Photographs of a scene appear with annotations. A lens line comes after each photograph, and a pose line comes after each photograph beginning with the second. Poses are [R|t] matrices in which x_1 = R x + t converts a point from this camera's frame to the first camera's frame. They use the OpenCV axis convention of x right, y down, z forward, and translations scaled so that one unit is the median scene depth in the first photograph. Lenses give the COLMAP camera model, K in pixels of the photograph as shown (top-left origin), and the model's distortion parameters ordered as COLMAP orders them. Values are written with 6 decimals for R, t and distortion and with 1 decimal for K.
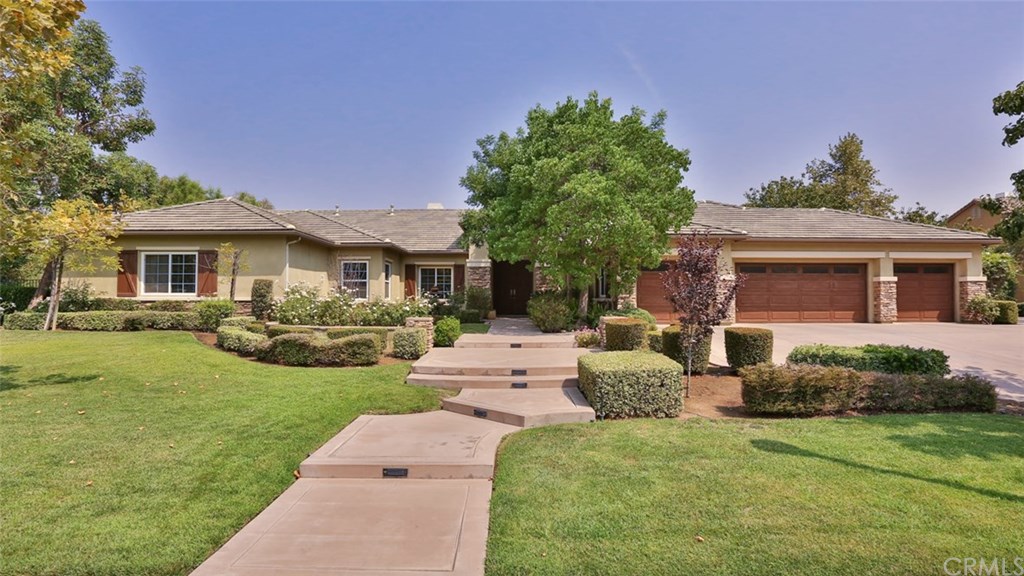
lens RADIAL K [[523.4, 0, 523.0], [0, 523.4, 288.3], [0, 0, 1]] dist [-0.093479, 0.044312]
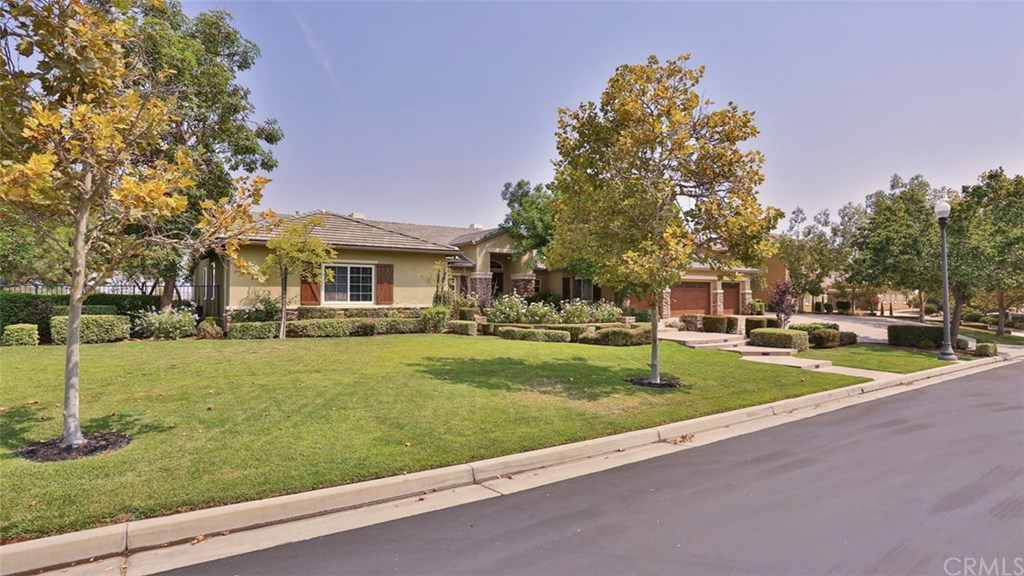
lens RADIAL K [[523.4, 0, 523.0], [0, 523.4, 288.3], [0, 0, 1]] dist [-0.093479, 0.044312]
pose [[0.831539, 0.009970, 0.555376, -1.010638], [-0.010053, 0.999945, -0.002898, -0.020135], [-0.555375, -0.003174, 0.831594, -0.154630]]
